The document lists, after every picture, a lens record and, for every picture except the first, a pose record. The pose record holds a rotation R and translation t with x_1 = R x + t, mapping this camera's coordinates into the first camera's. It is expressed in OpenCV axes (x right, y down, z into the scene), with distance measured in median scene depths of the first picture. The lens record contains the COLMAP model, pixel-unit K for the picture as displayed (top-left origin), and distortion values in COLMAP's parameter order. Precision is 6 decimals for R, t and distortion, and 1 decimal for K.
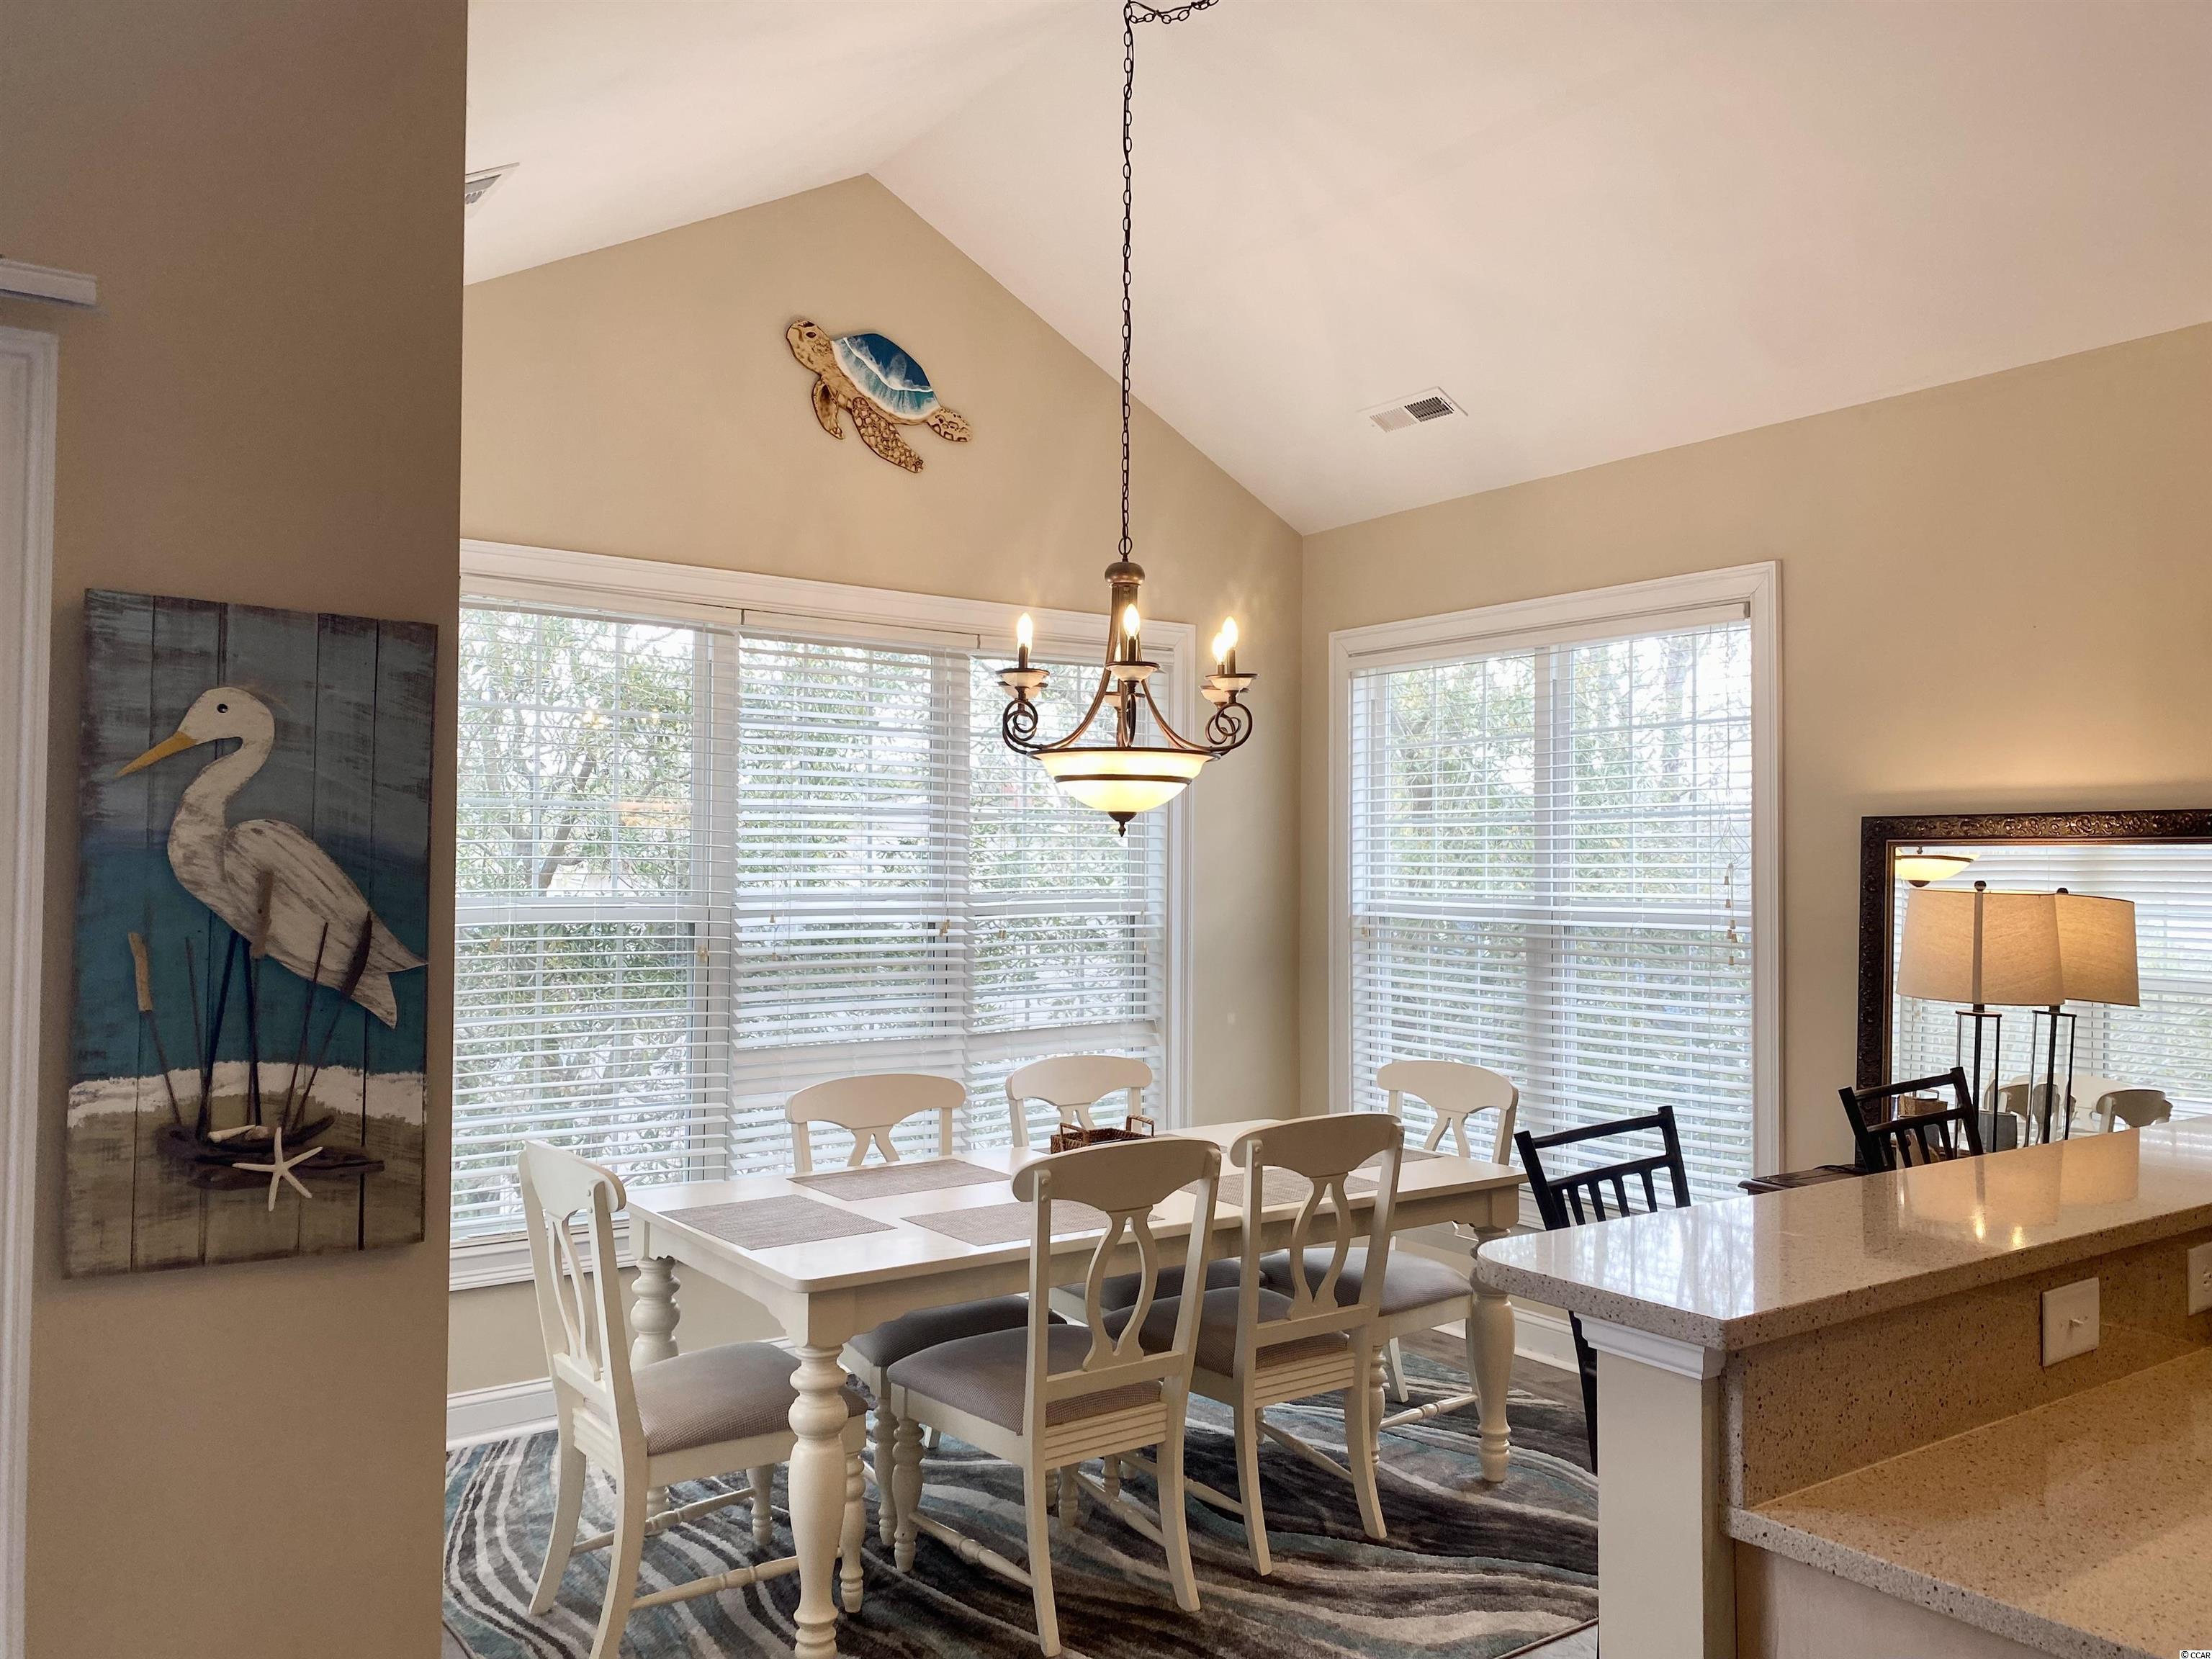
lens RADIAL K [[1681.0, 0, 1097.4], [0, 1681.0, 820.2], [0, 0, 1]] dist [0.025166, 0.002233]
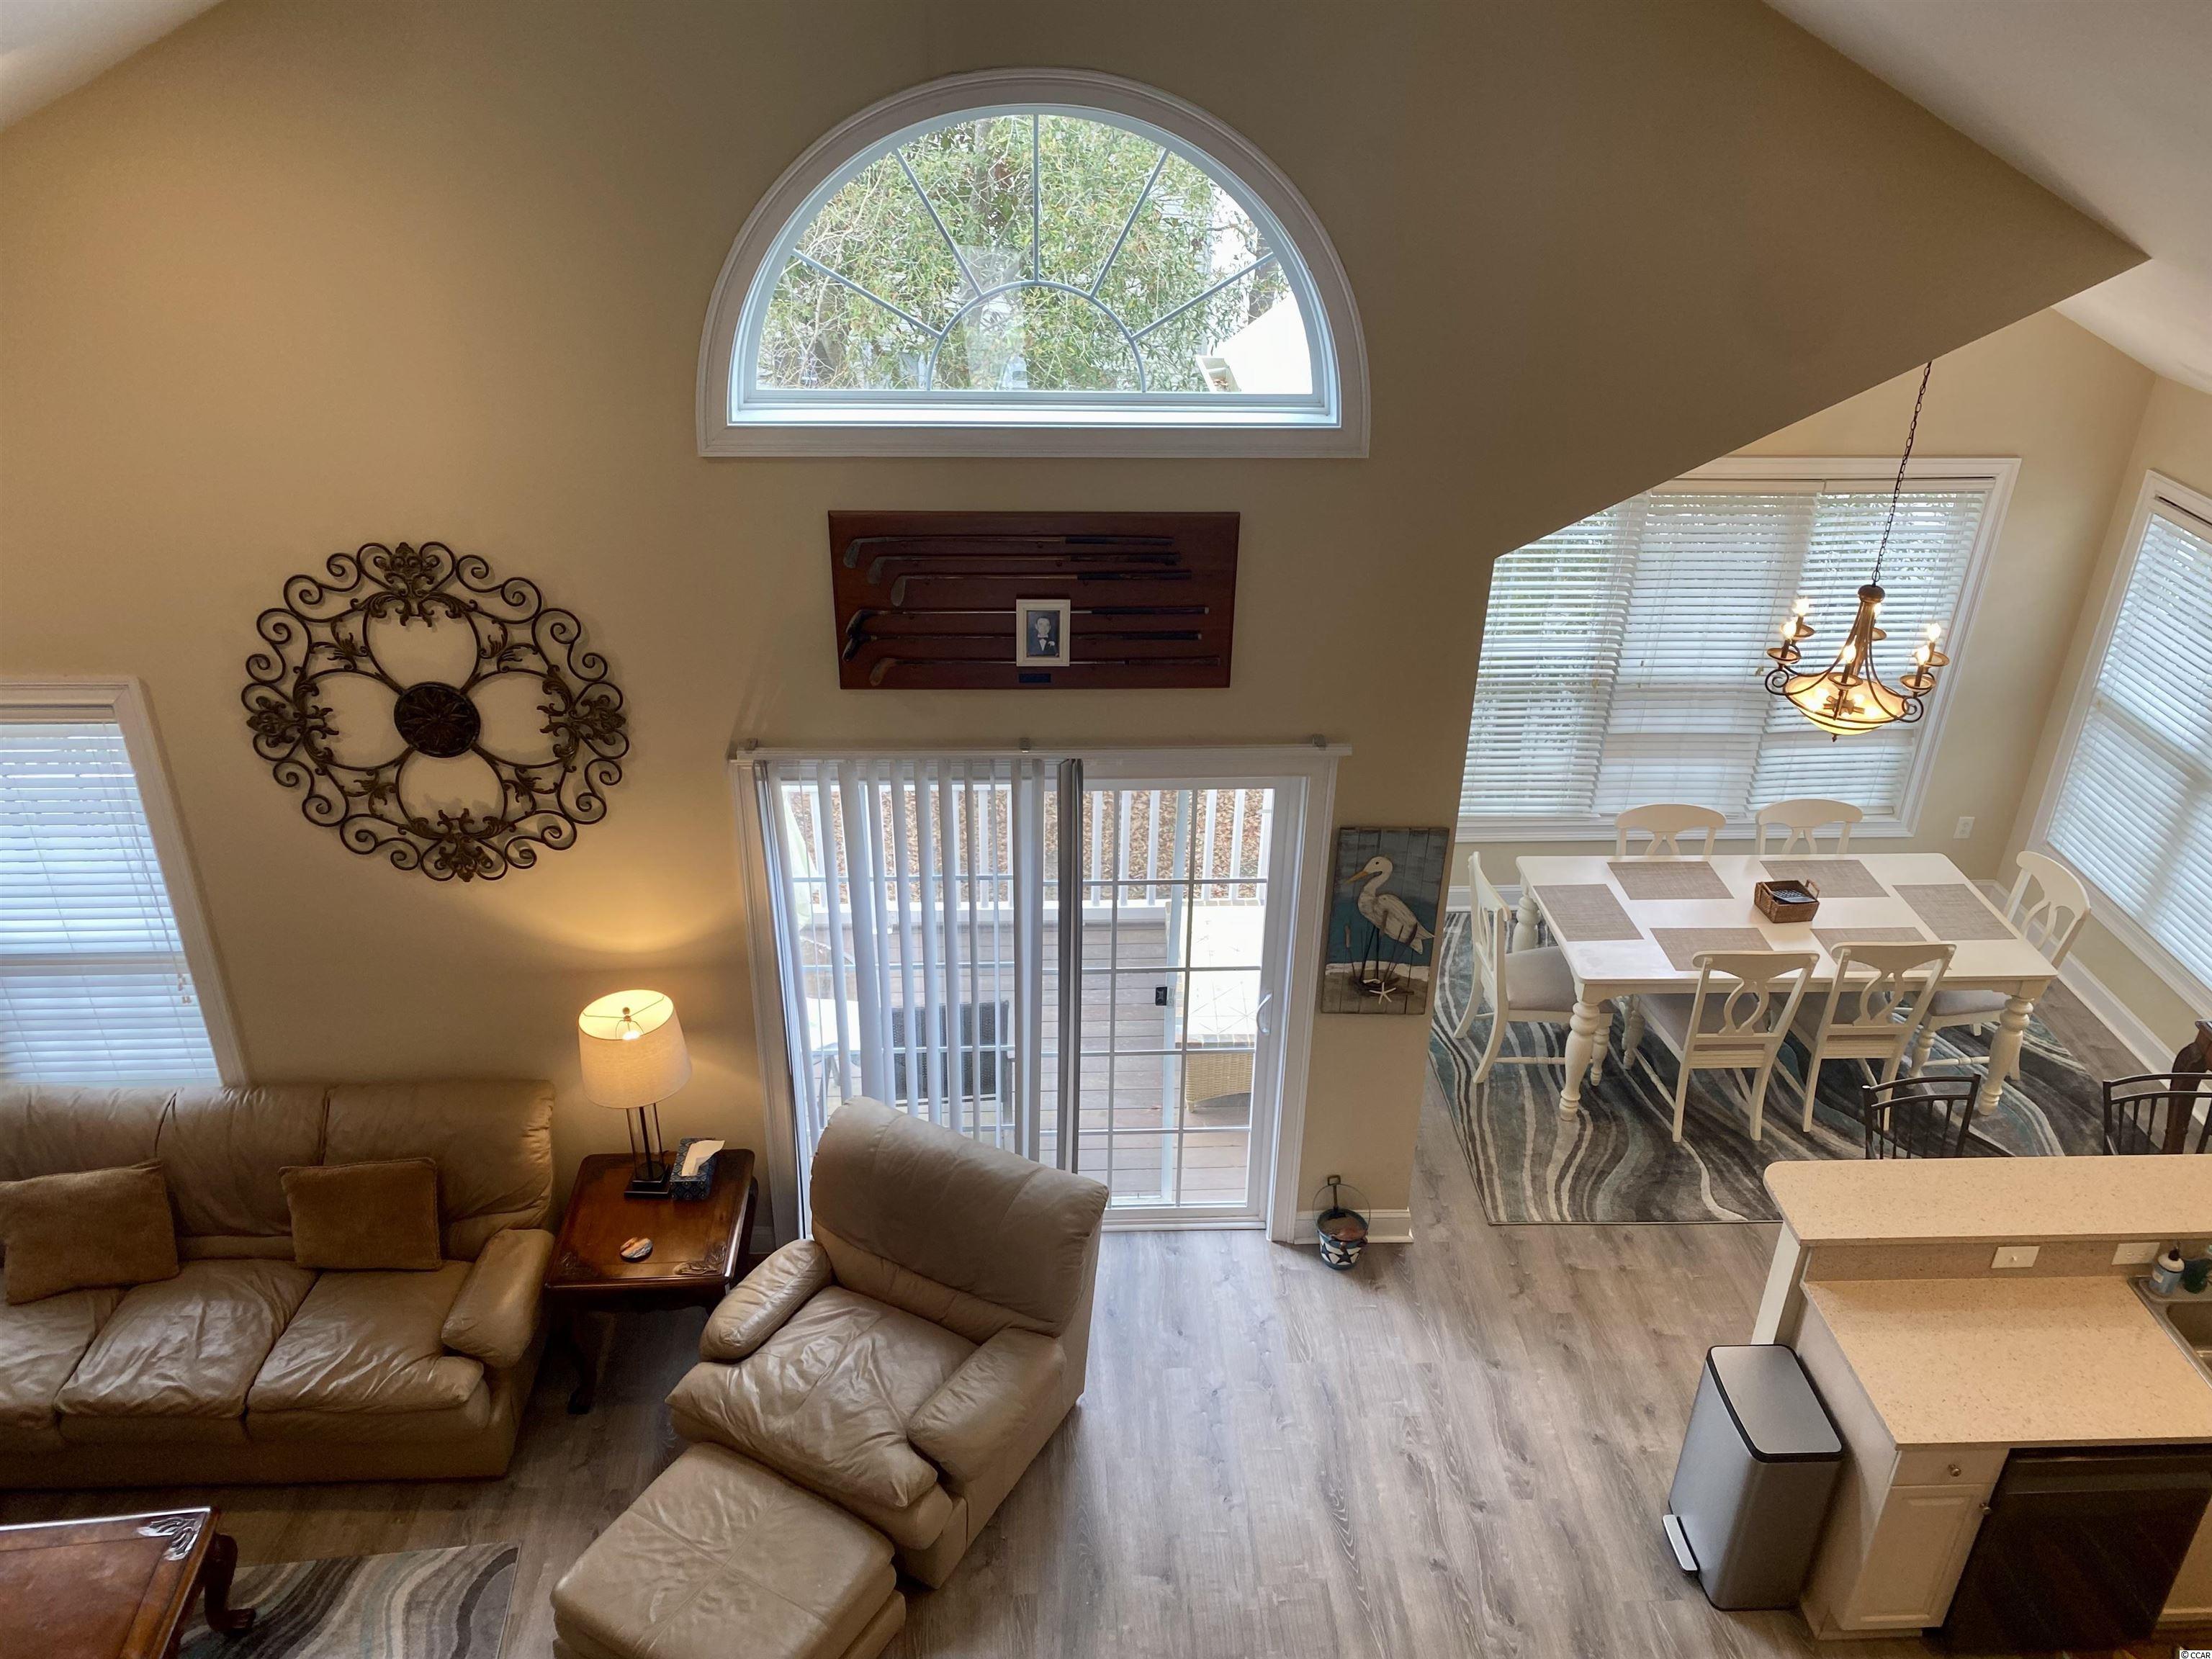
lens RADIAL K [[1681.0, 0, 1112.0], [0, 1681.0, 826.7], [0, 0, 1]] dist [0.025166, 0.002233]
pose [[0.847673, 0.261044, -0.461851, 0.404053], [0.002420, 0.868653, 0.495416, -1.483360], [0.530513, -0.421068, 0.735702, -1.296344]]
